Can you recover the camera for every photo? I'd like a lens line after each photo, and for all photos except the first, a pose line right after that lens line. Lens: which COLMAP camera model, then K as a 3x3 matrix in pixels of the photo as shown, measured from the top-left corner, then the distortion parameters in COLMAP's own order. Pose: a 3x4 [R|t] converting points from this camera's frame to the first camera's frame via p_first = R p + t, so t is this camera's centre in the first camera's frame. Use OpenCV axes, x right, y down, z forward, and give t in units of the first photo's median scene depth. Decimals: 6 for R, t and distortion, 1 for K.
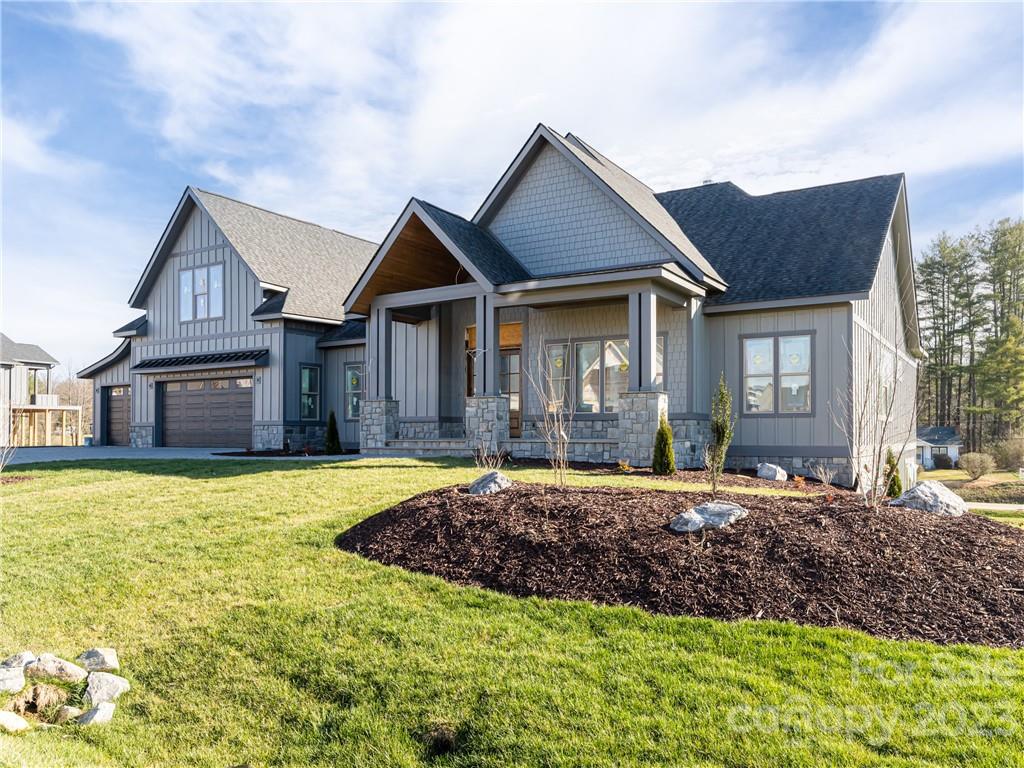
lens RADIAL K [[714.0, 0, 509.3], [0, 714.0, 420.7], [0, 0, 1]] dist [0.000042, 0.001671]
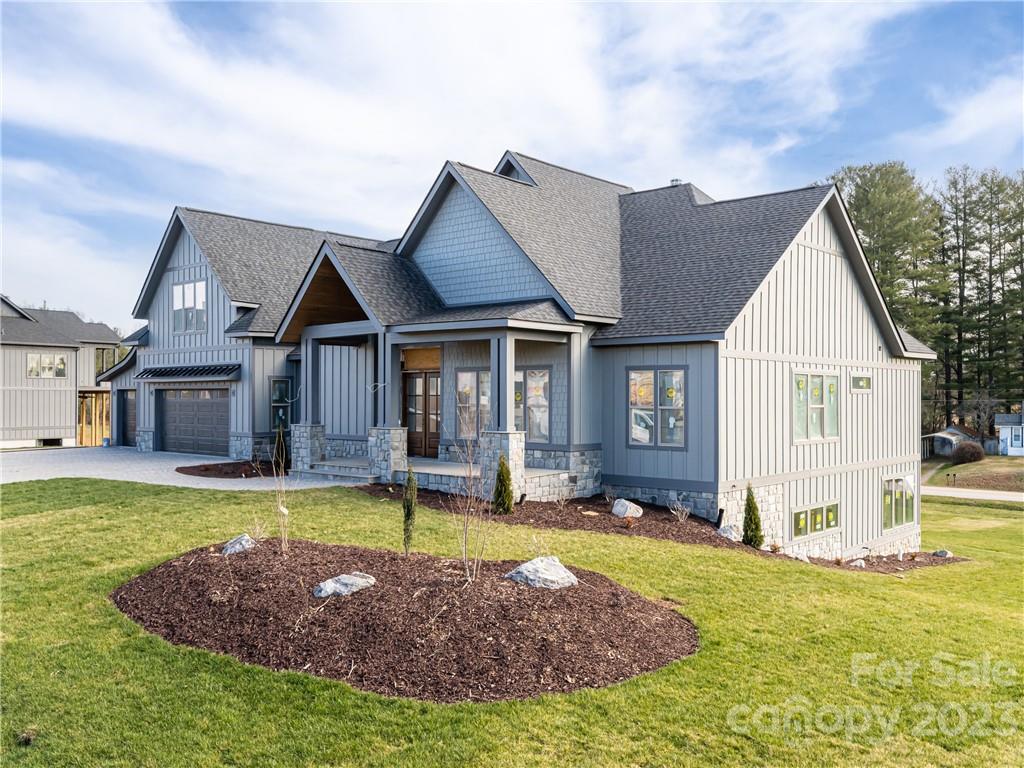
lens RADIAL K [[826.8, 0, 512.0], [0, 826.8, 384.0], [0, 0, 1]] dist [-0.002213, -0.002705]
pose [[0.987113, -0.006440, -0.159897, 0.297887], [0.007120, 0.999968, 0.003681, -0.086007], [0.159868, -0.004772, 0.987127, -0.161784]]
